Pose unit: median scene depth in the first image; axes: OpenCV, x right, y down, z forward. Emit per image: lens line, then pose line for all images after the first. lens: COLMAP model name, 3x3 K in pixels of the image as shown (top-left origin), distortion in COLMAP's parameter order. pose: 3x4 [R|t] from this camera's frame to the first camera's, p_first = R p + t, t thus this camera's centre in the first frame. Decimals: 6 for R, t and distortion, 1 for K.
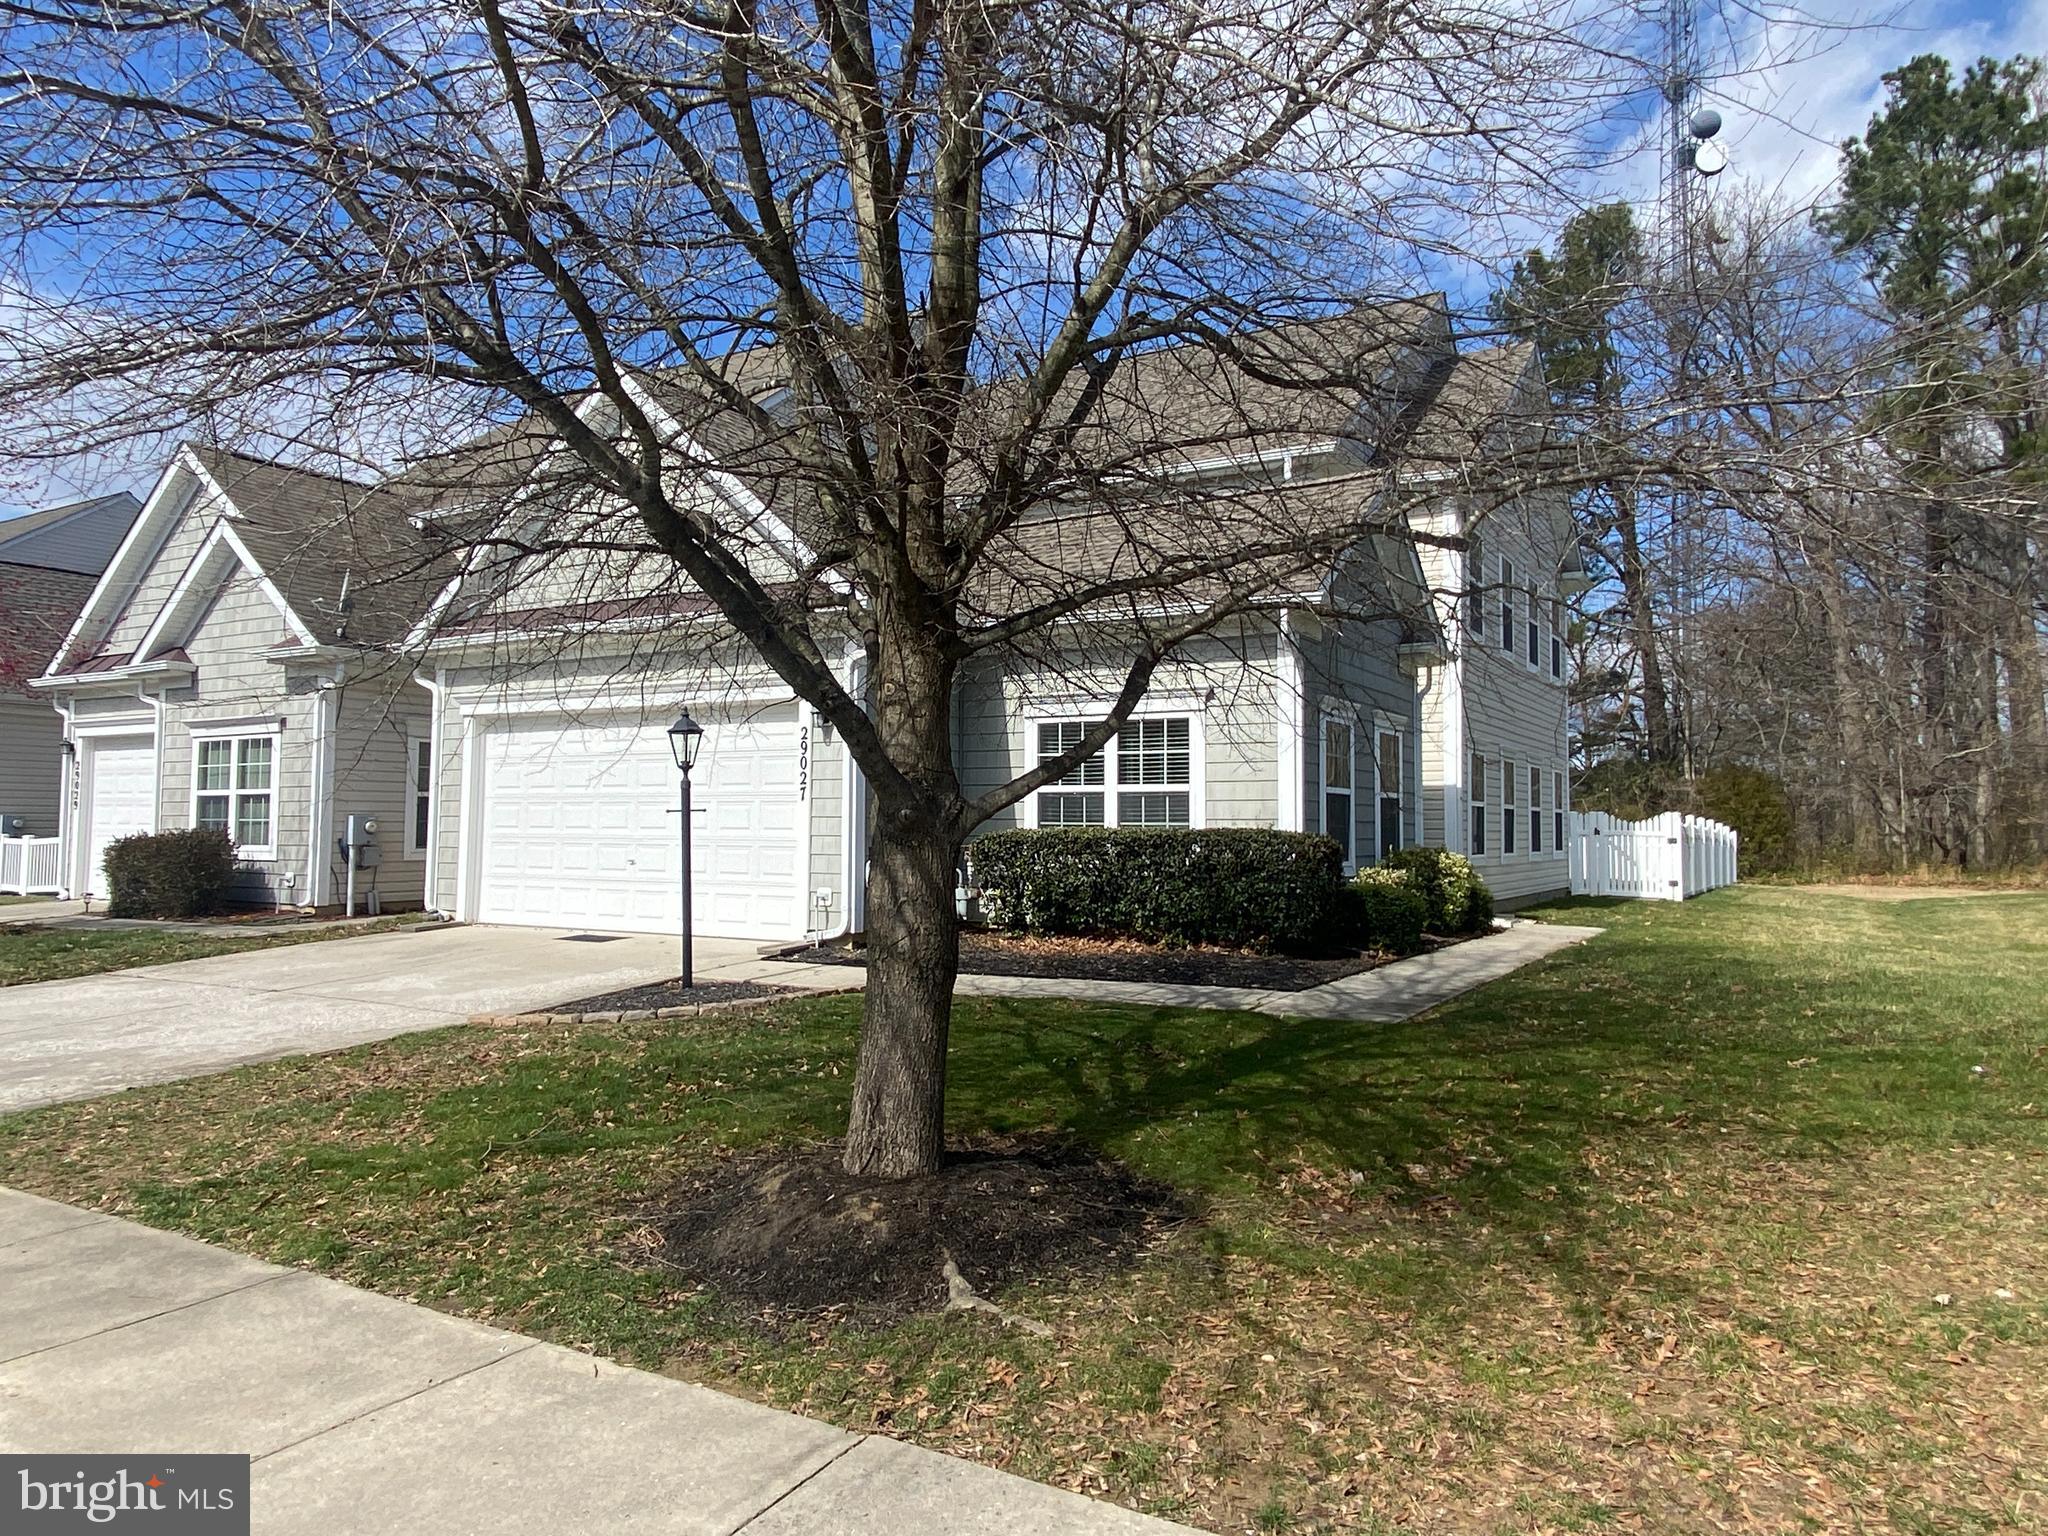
lens RADIAL K [[1290.8, 0, 1016.7], [0, 1290.8, 761.4], [0, 0, 1]] dist [0.019271, -0.010370]
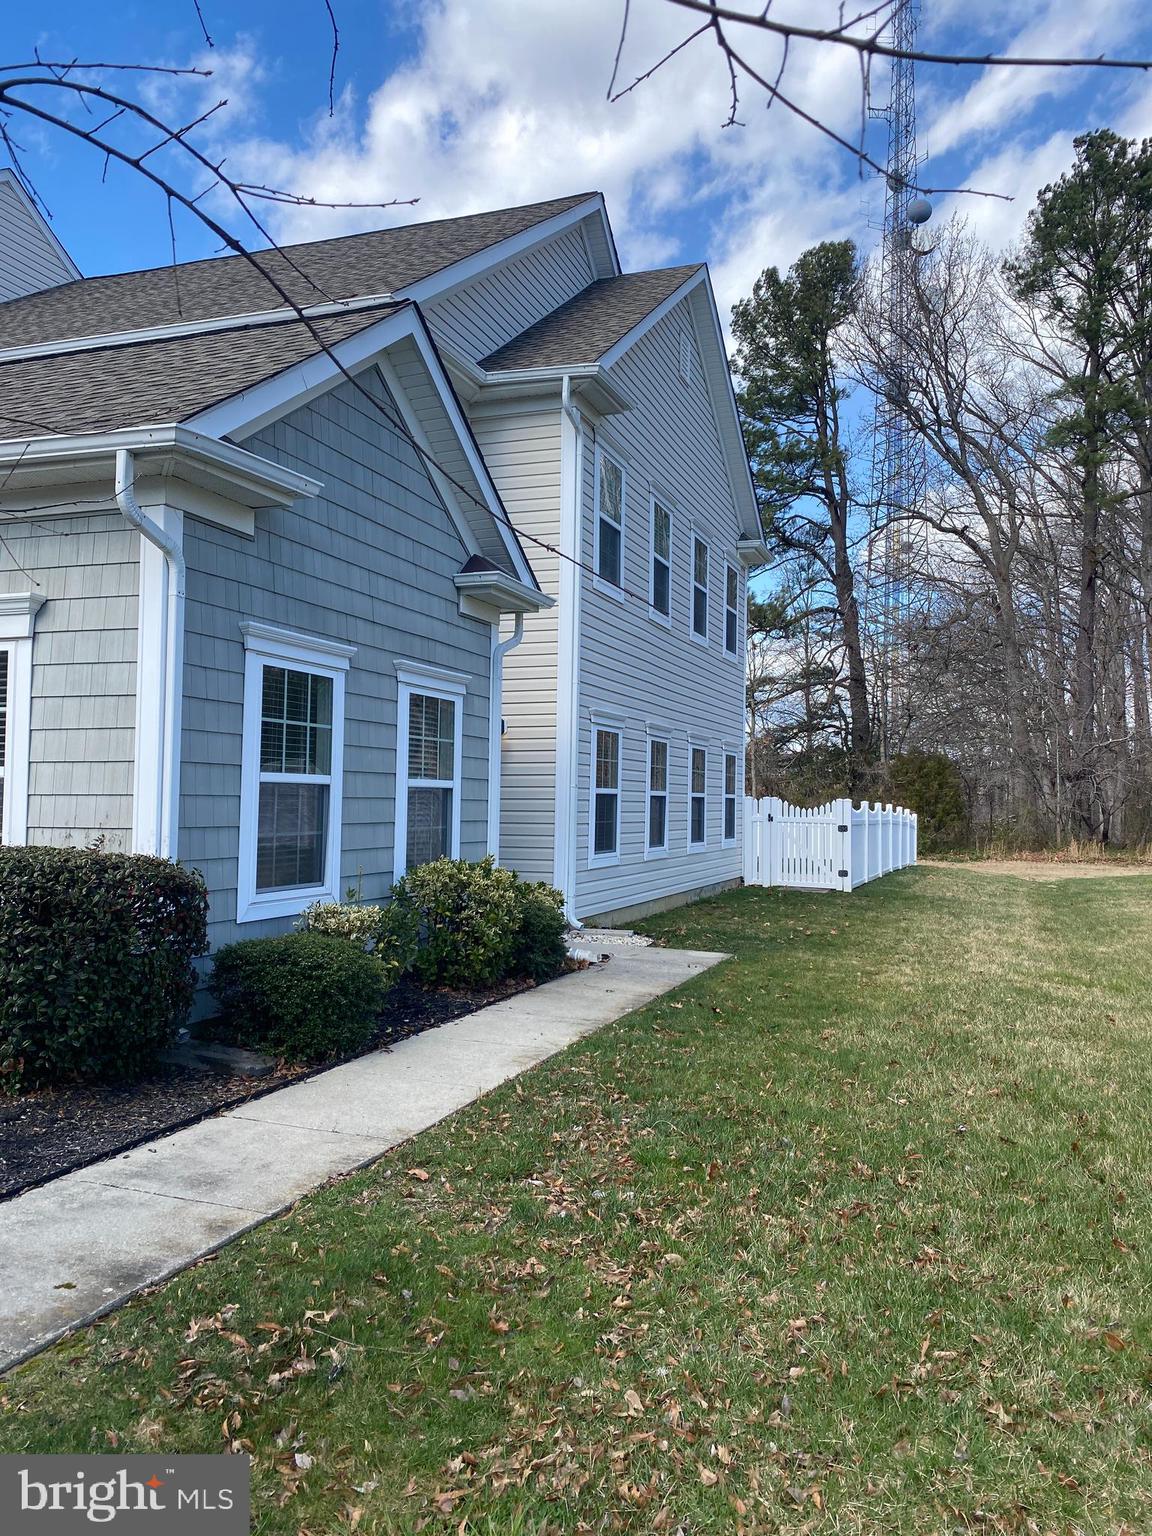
lens RADIAL K [[1149.4, 0, 568.8], [0, 1149.4, 759.4], [0, 0, 1]] dist [0.060496, -0.030793]
pose [[0.979570, 0.010821, 0.200810, 0.294526], [-0.013945, 0.999803, 0.014150, 0.003313], [-0.200617, -0.016661, 0.979528, 0.454648]]
